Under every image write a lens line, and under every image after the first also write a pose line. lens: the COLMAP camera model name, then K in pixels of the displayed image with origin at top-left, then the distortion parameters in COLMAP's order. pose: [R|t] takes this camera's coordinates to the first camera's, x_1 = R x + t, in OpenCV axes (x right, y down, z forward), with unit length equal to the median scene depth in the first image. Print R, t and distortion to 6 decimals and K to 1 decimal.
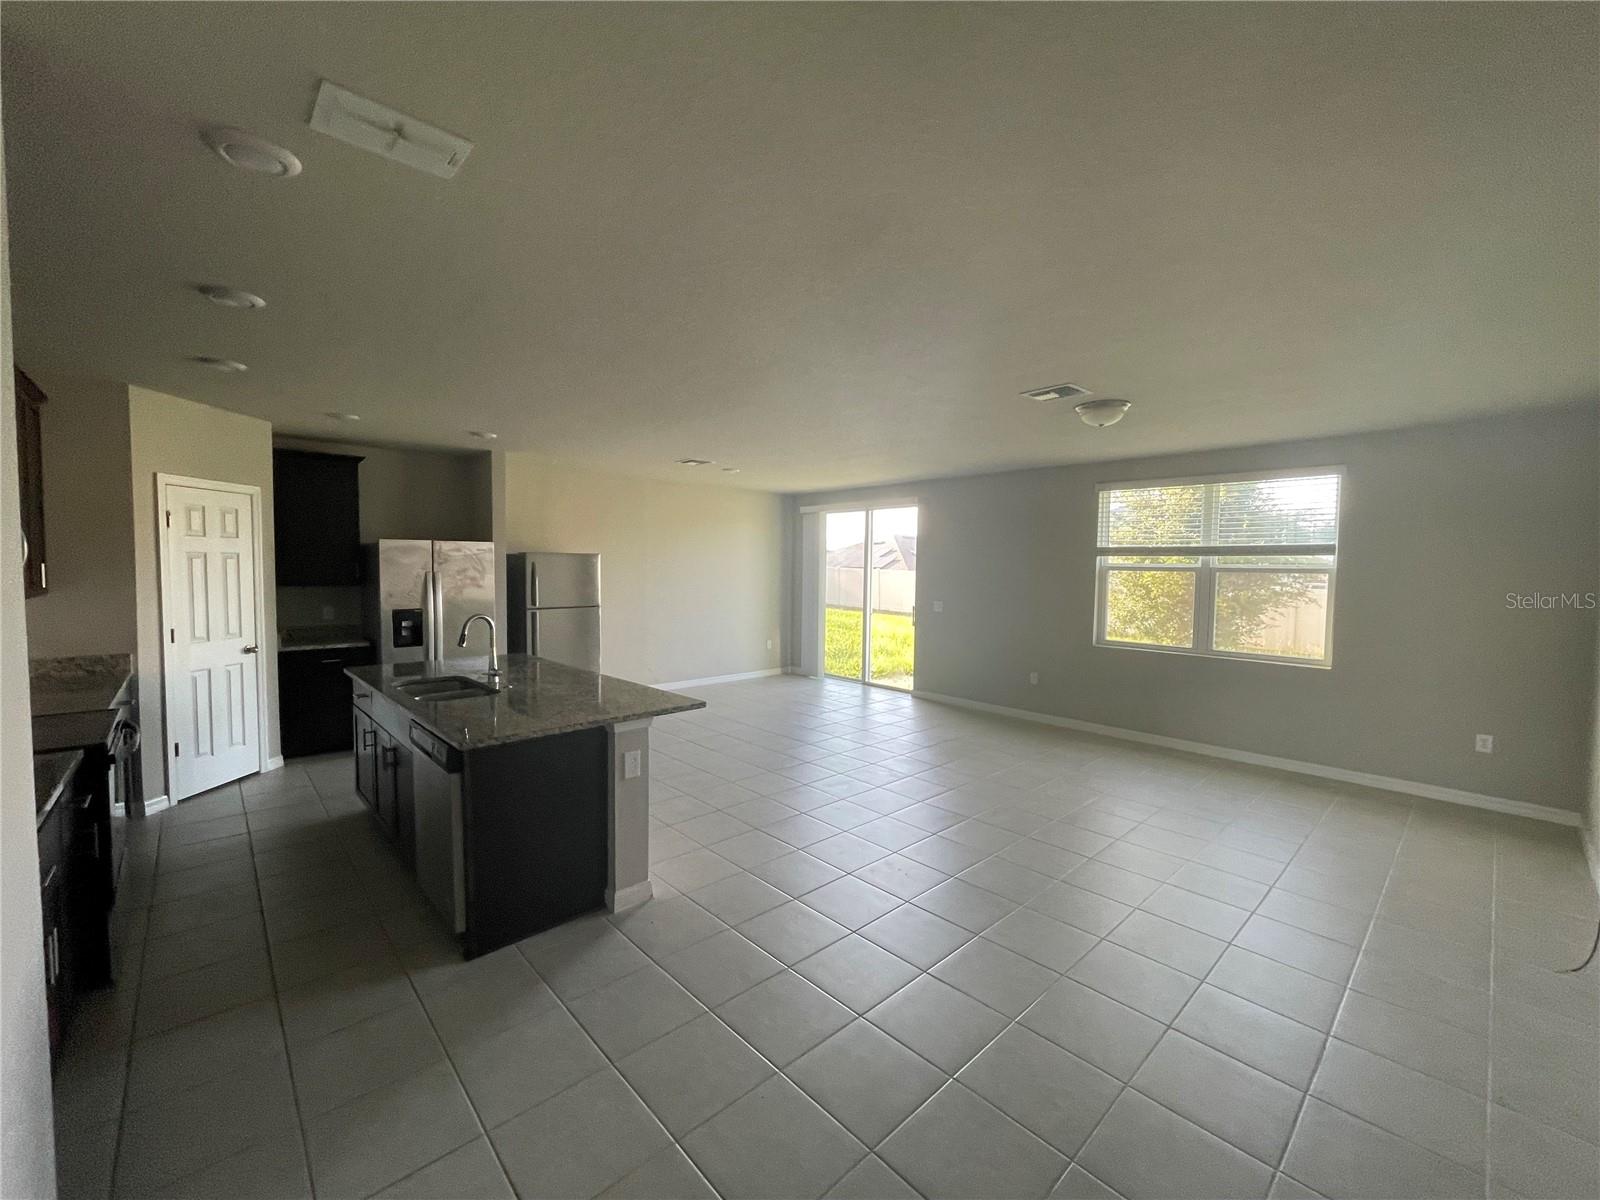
lens RADIAL K [[649.6, 0, 796.5], [0, 649.6, 595.9], [0, 0, 1]] dist [-0.002497, 0.000699]
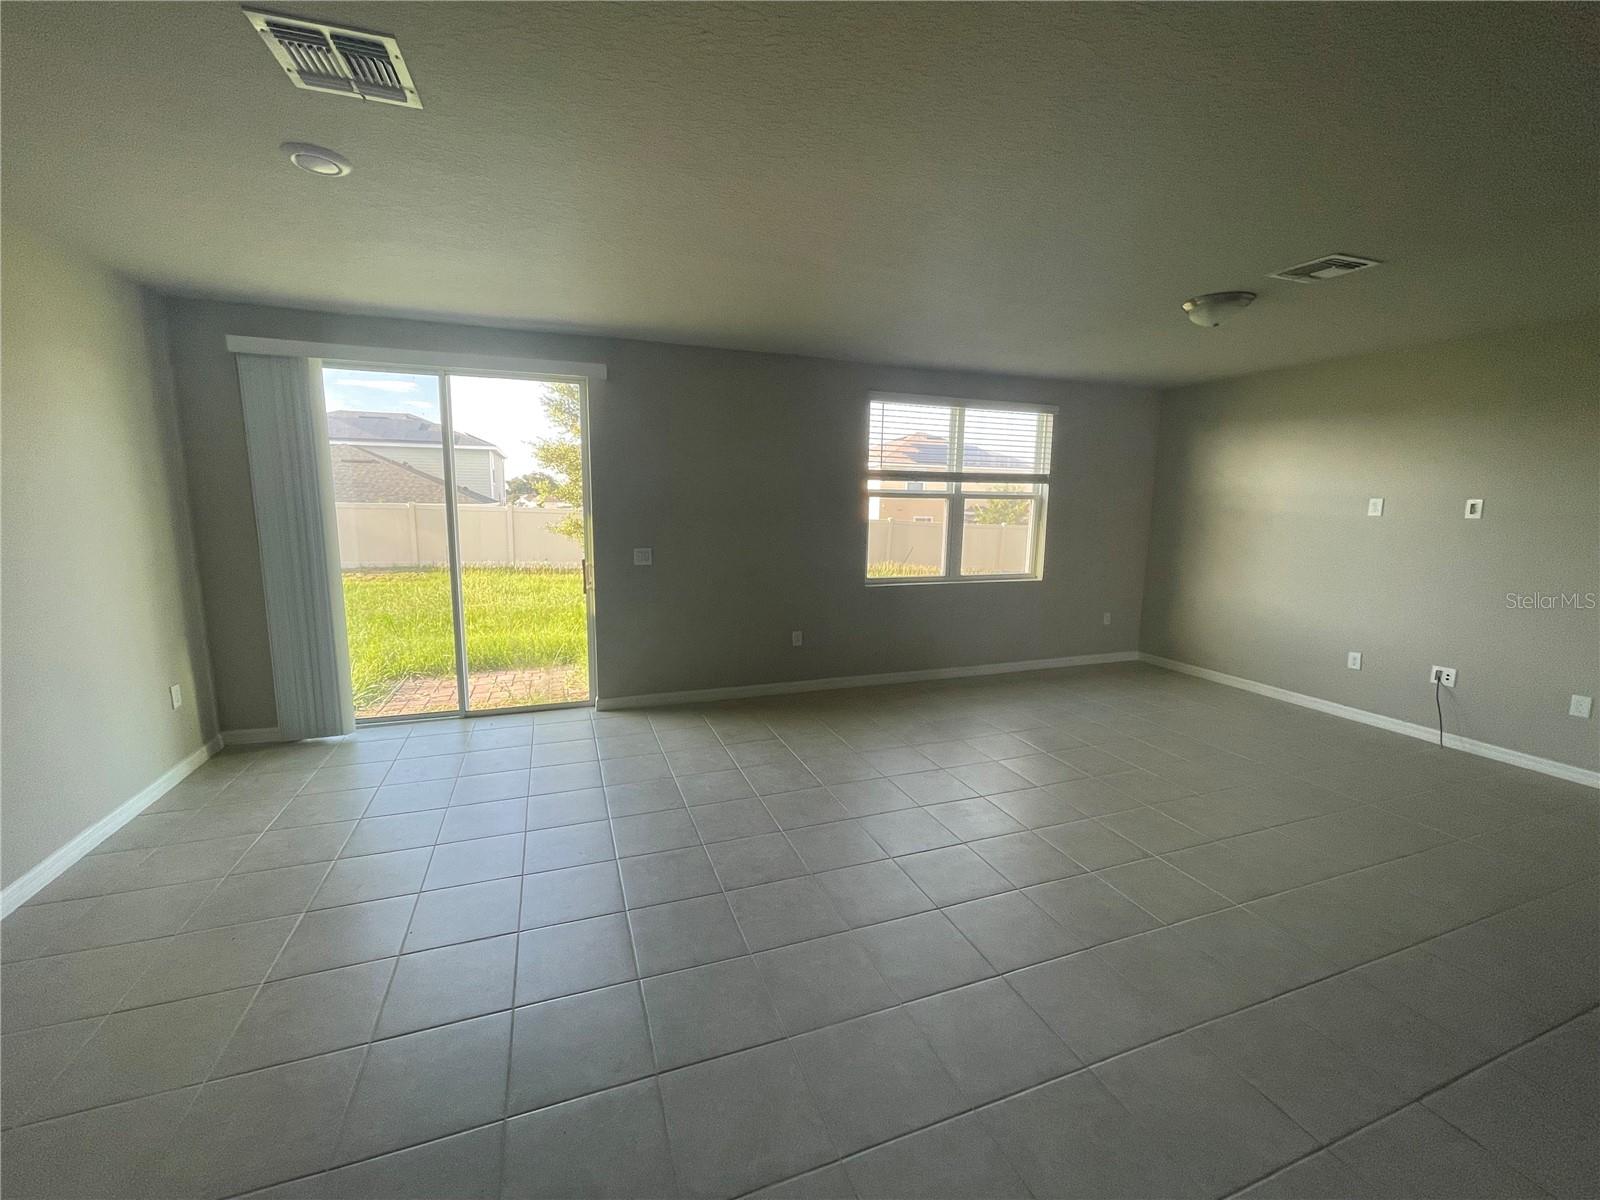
lens RADIAL K [[649.6, 0, 796.5], [0, 649.6, 595.9], [0, 0, 1]] dist [-0.002497, 0.000699]
pose [[0.381186, -0.146076, 0.912885, -0.401155], [0.035901, 0.989032, 0.143270, -0.041270], [-0.923801, -0.021839, 0.382250, 0.861685]]
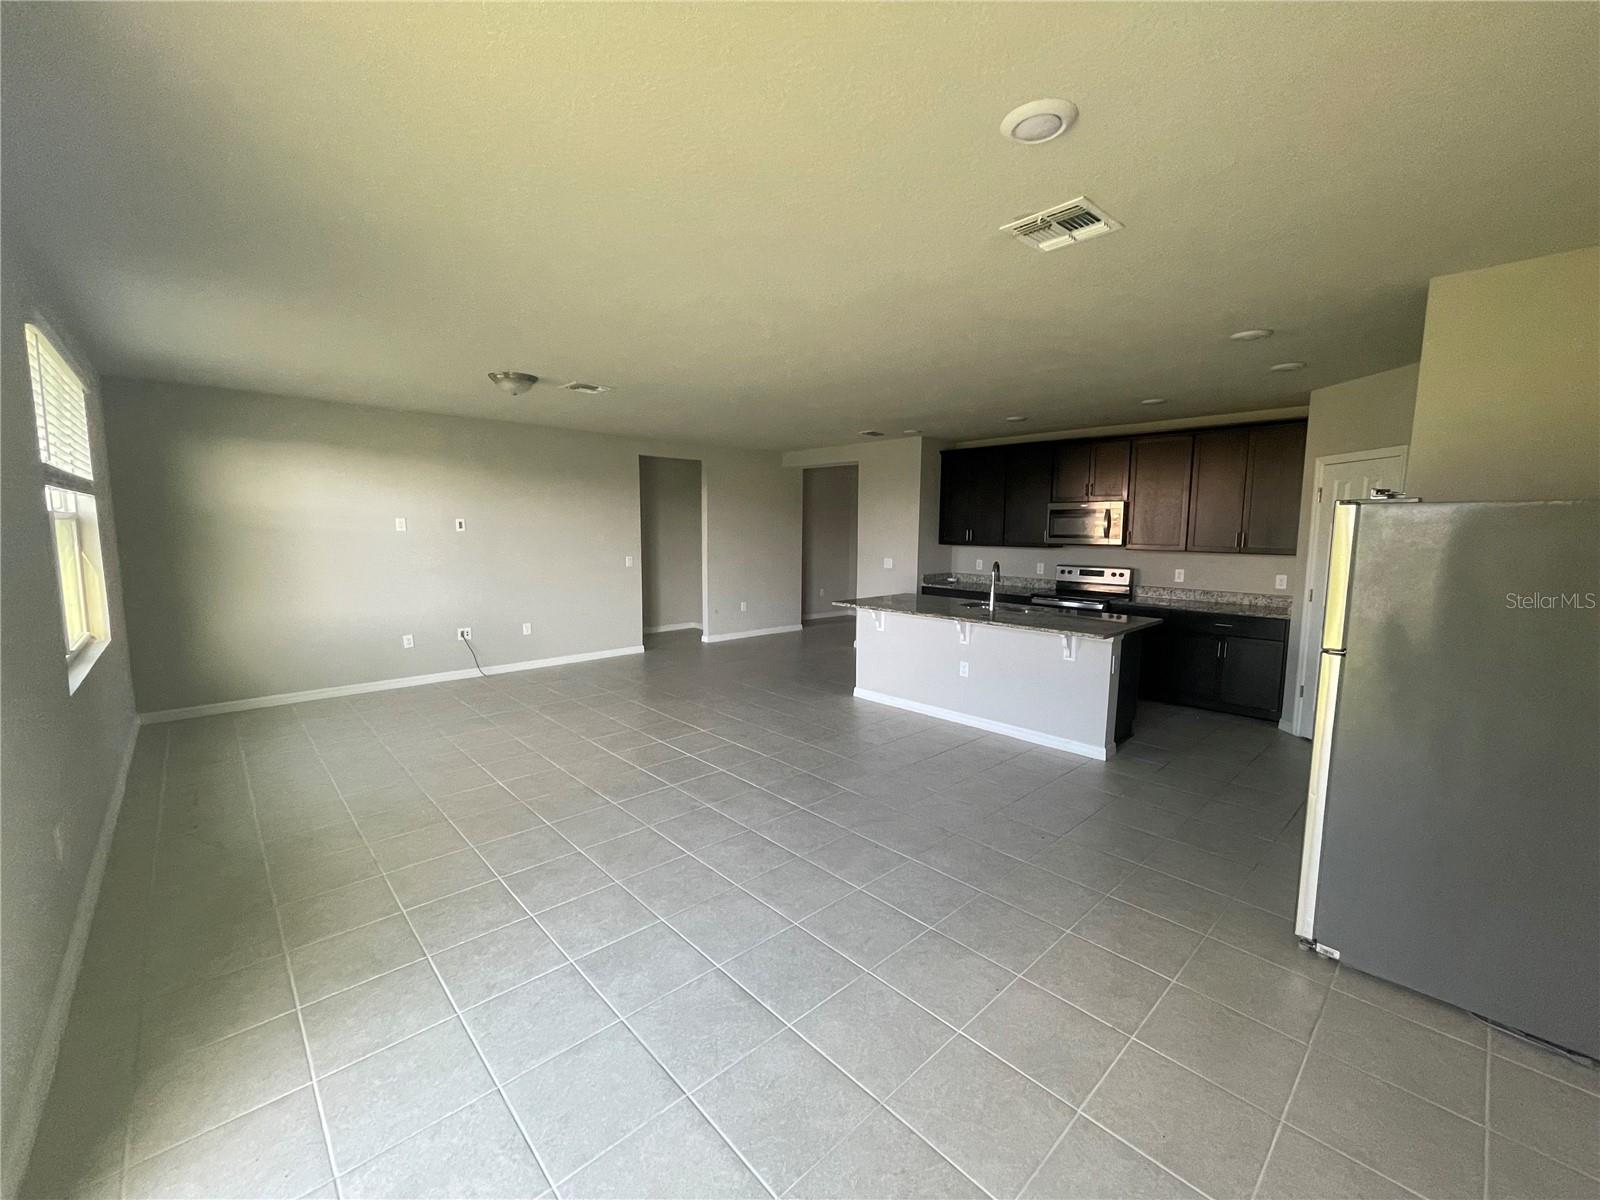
lens RADIAL K [[649.6, 0, 796.5], [0, 649.6, 595.9], [0, 0, 1]] dist [-0.002497, 0.000699]
pose [[-0.999742, -0.021844, -0.006199, -0.015403], [-0.022538, 0.987798, 0.154104, -0.072895], [0.002757, 0.154204, -0.988035, 1.599913]]
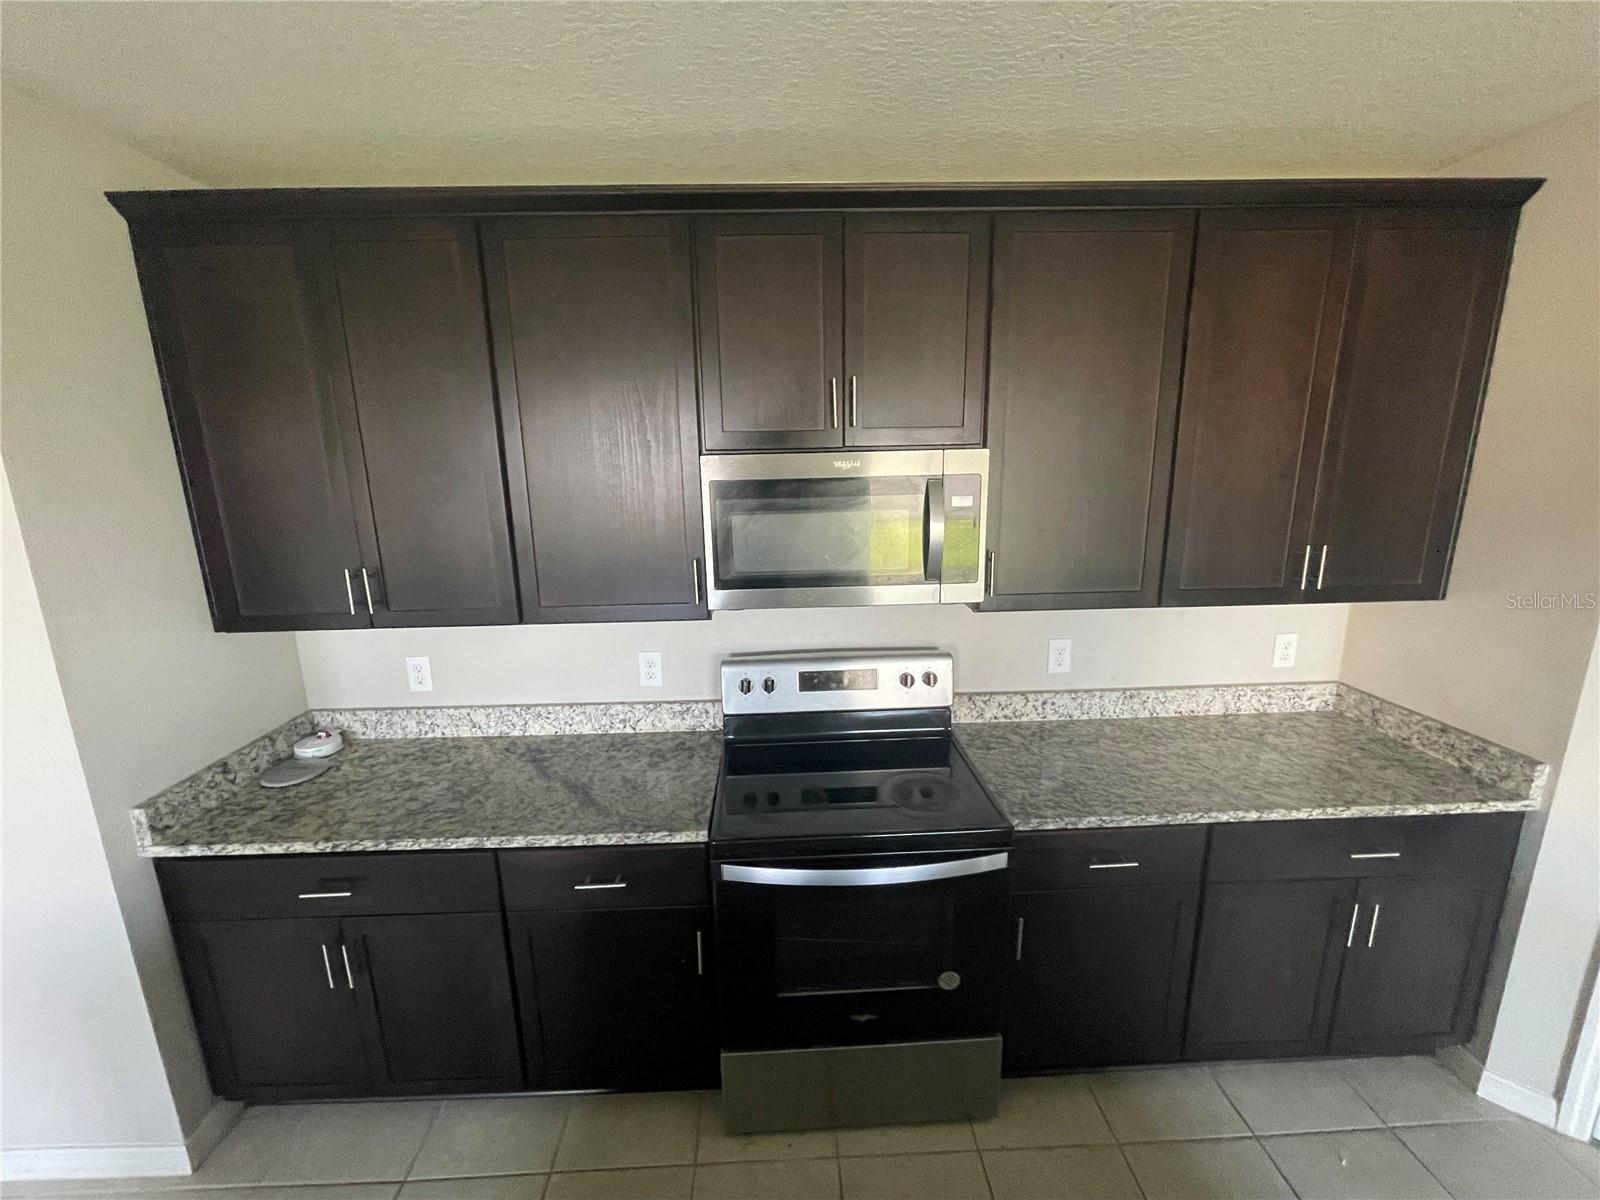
lens RADIAL K [[649.6, 0, 796.5], [0, 649.6, 595.9], [0, 0, 1]] dist [-0.002497, 0.000699]
pose [[-0.655475, 0.154929, -0.739155, -0.284658], [-0.026359, 0.973442, 0.227411, -0.072951], [0.754757, 0.168545, -0.633983, 0.615574]]
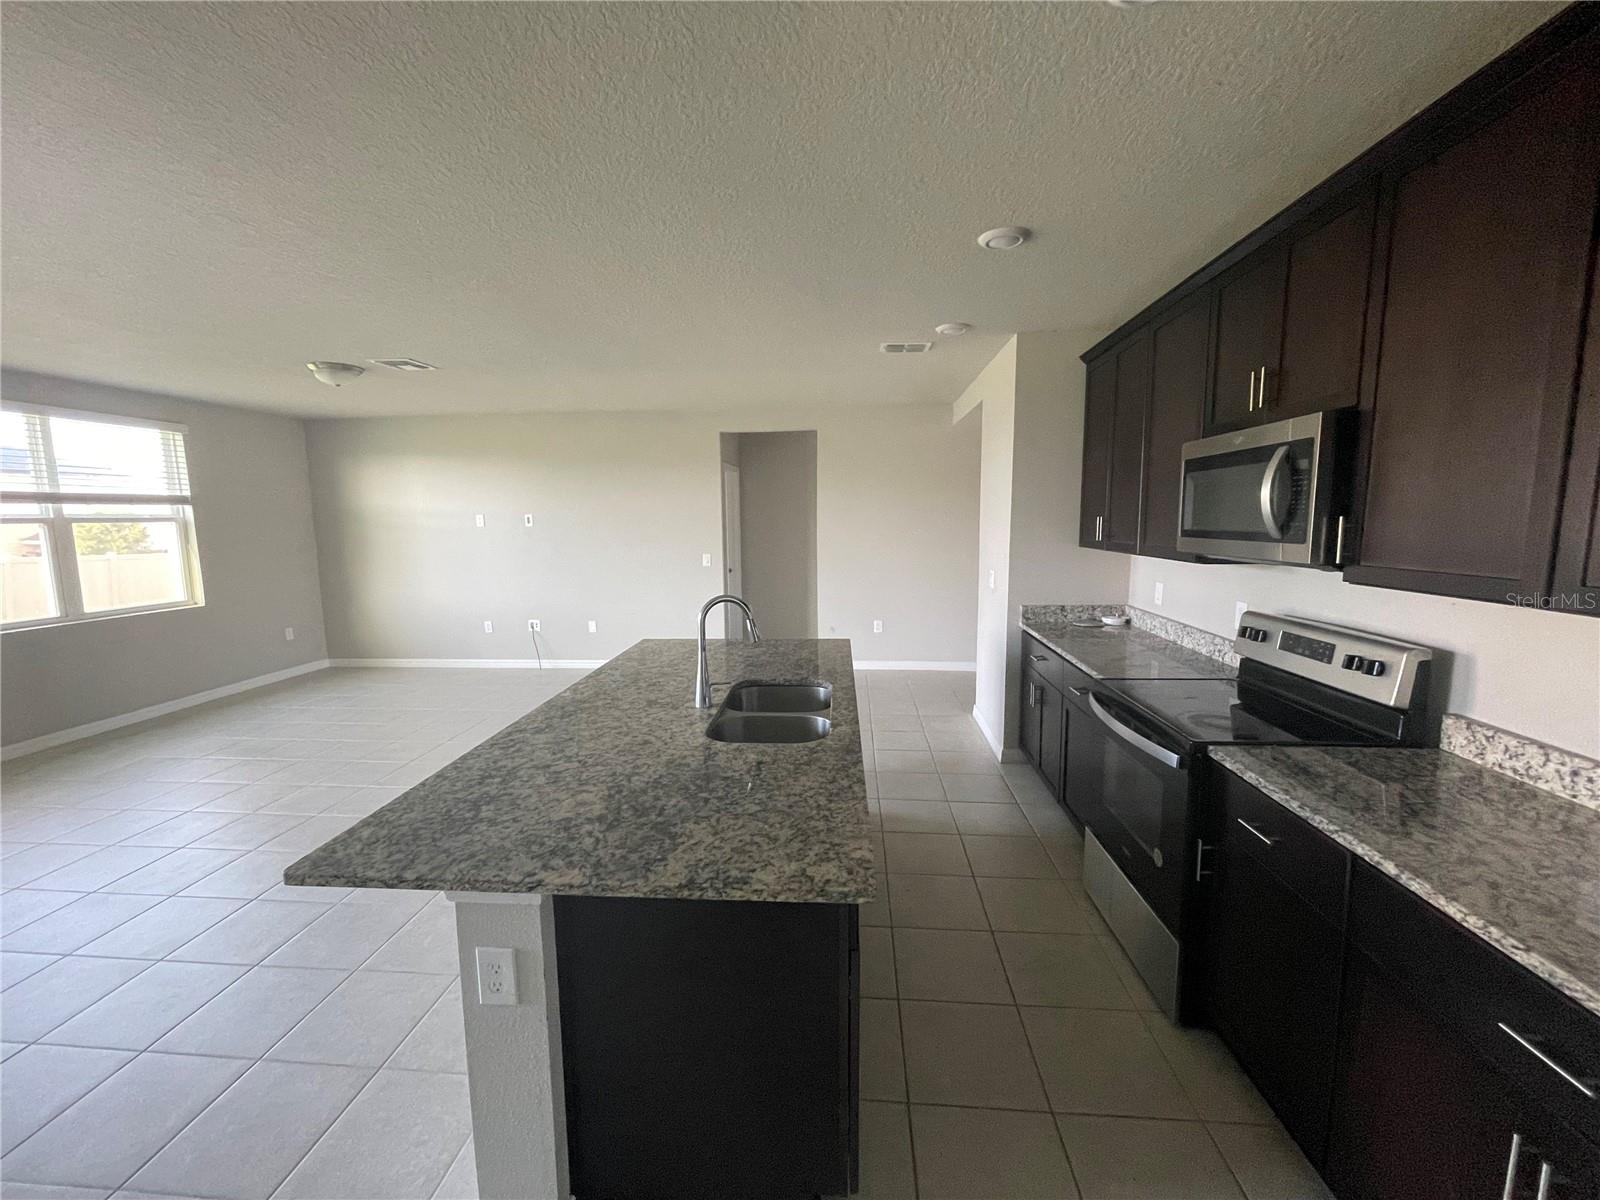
lens RADIAL K [[649.6, 0, 796.5], [0, 649.6, 595.9], [0, 0, 1]] dist [-0.002497, 0.000699]
pose [[-0.674987, -0.096017, 0.731555, -0.644457], [0.037494, 0.985752, 0.163975, -0.046627], [-0.736876, 0.138110, -0.661770, 0.883773]]
